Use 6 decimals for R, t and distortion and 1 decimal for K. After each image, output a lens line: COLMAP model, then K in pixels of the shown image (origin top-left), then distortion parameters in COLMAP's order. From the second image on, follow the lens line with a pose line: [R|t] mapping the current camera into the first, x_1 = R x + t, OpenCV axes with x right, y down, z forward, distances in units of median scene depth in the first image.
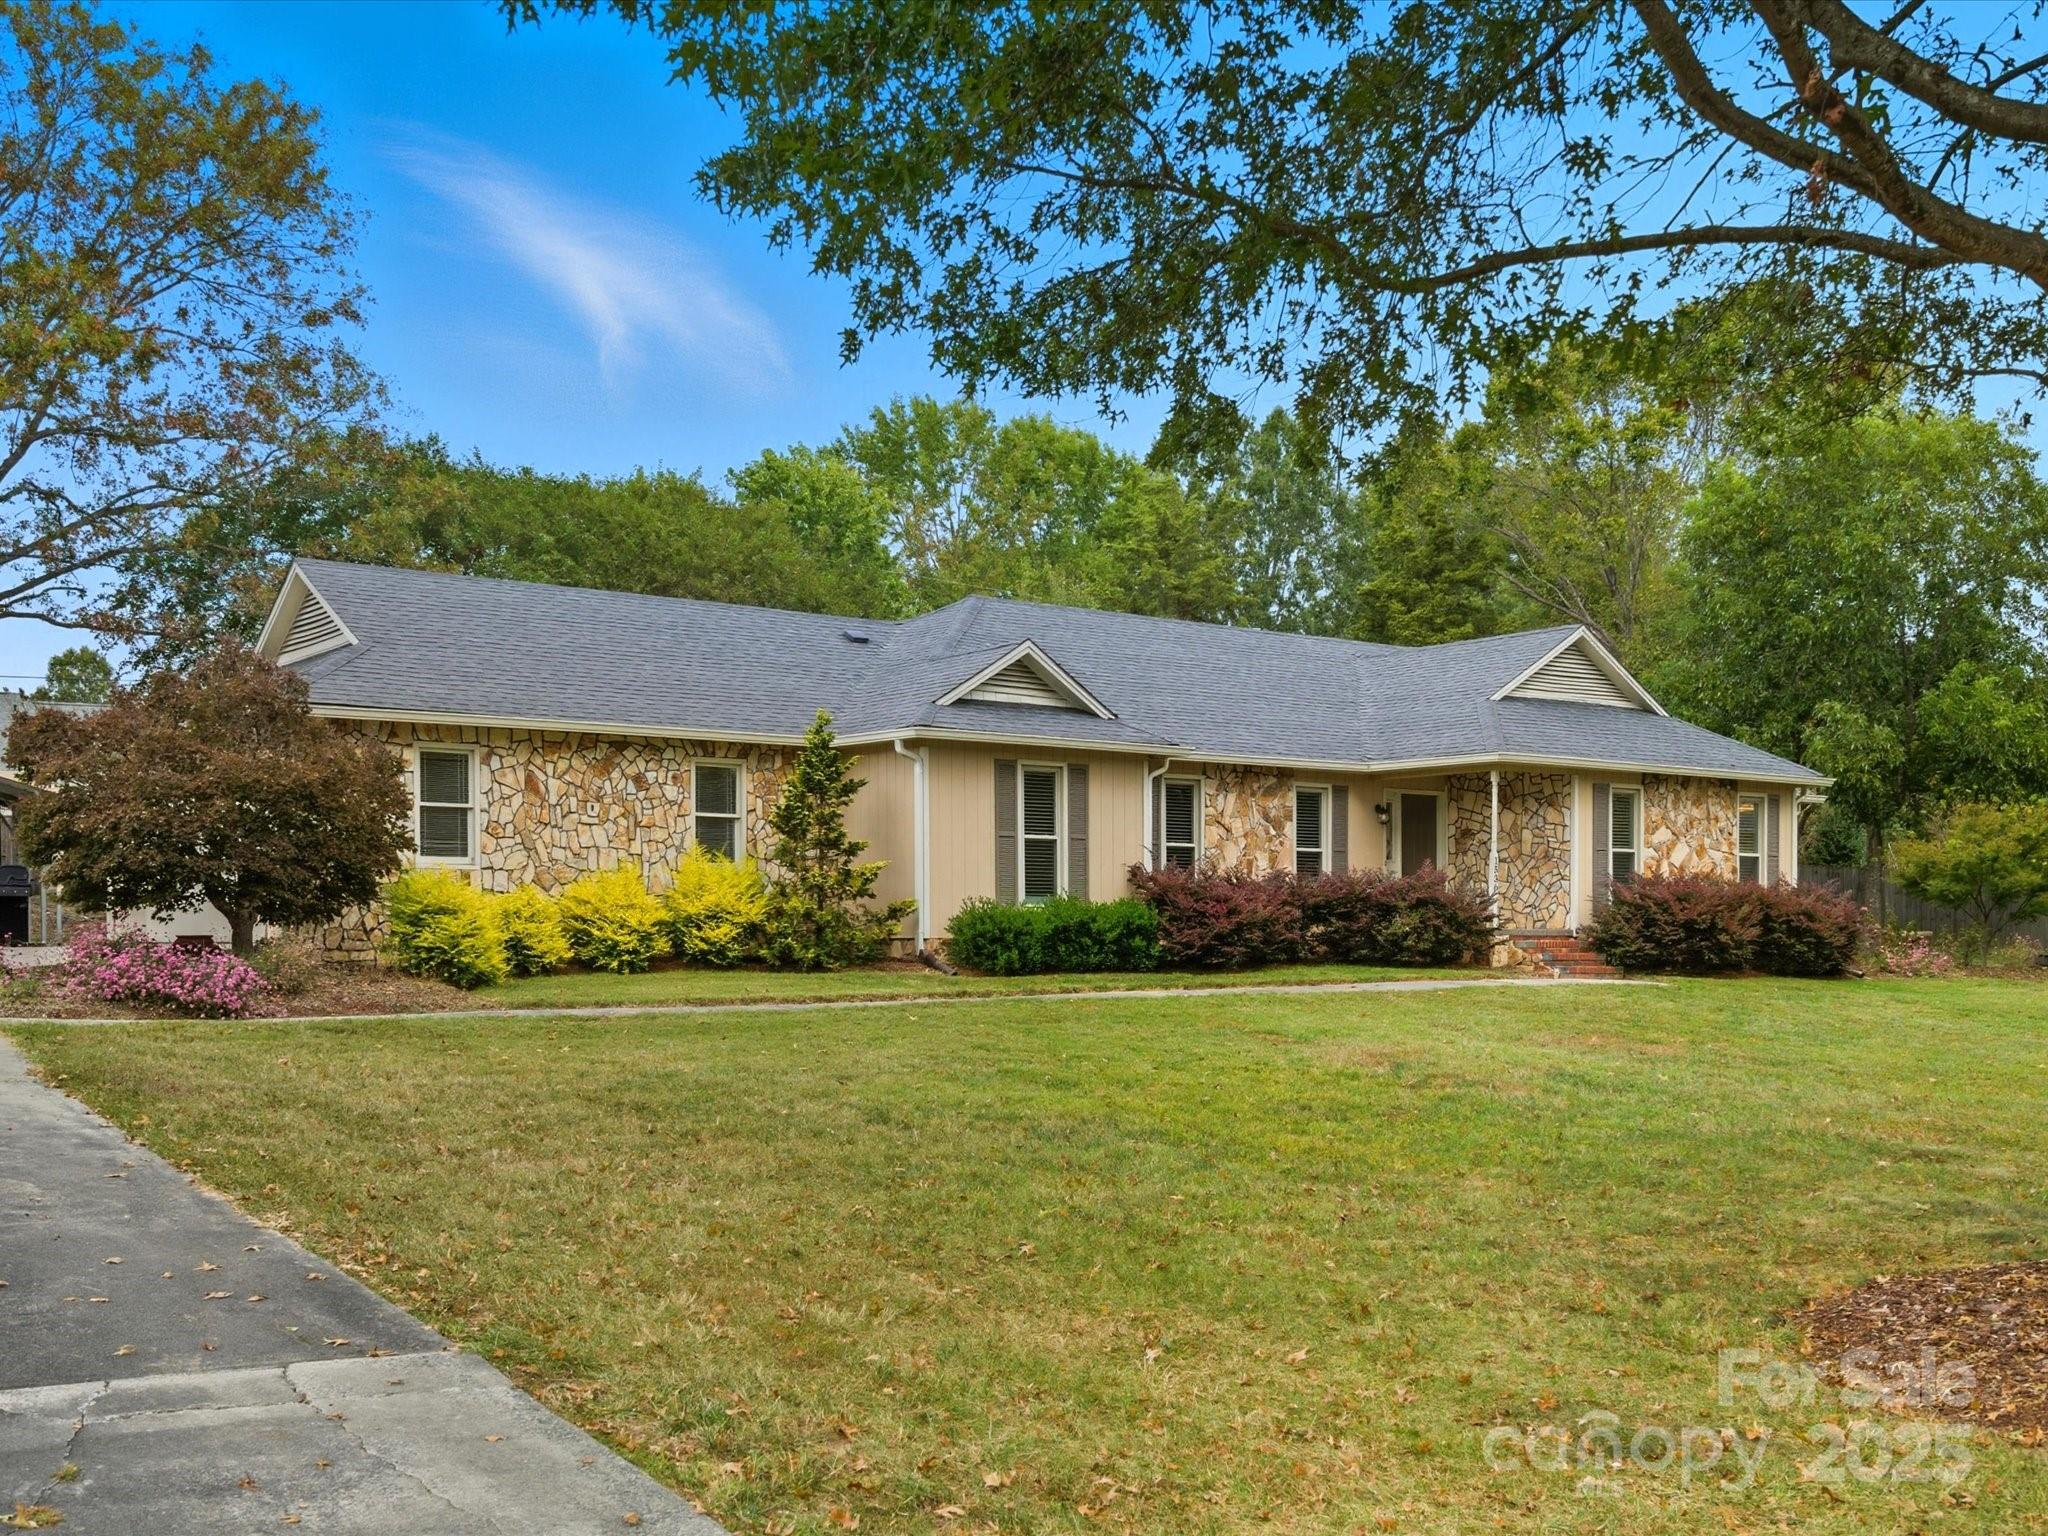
lens RADIAL K [[2209.7, 0, 1024.0], [0, 2209.7, 768.0], [0, 0, 1]] dist [-0.016763, -0.010330]
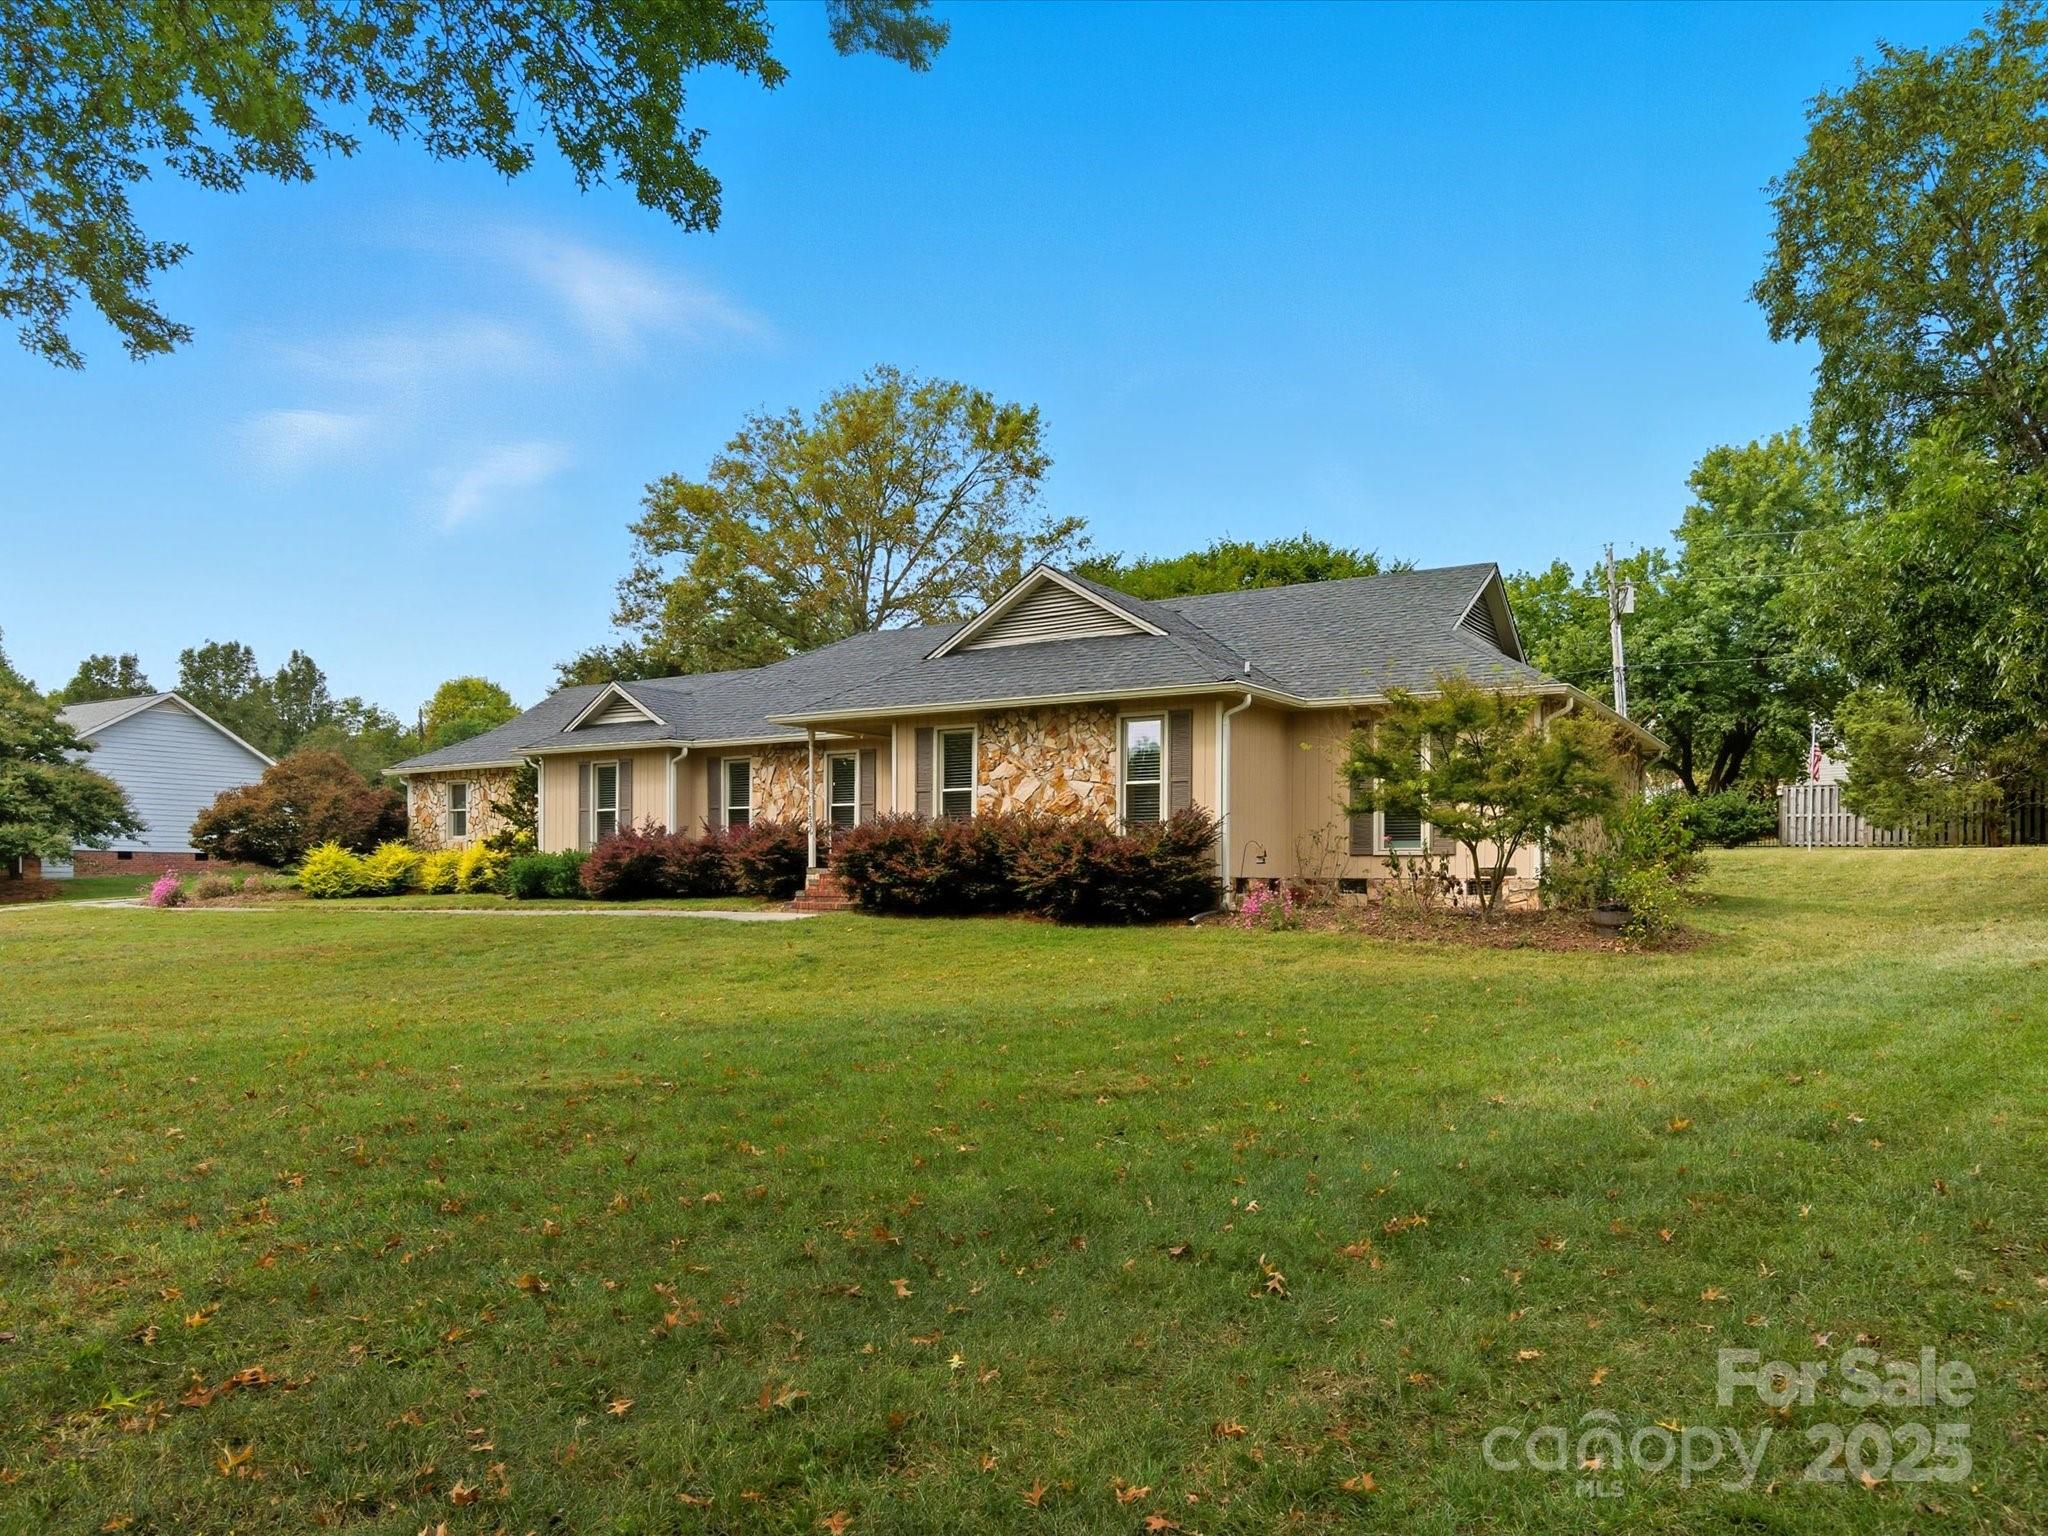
lens RADIAL K [[1478.5, 0, 985.6], [0, 1478.5, 769.7], [0, 0, 1]] dist [-0.000629, 0.000065]
pose [[0.325835, -0.067708, -0.942999, 1.042232], [0.071424, 0.996345, -0.046859, 0.069208], [0.942725, -0.052084, 0.329480, 0.898412]]
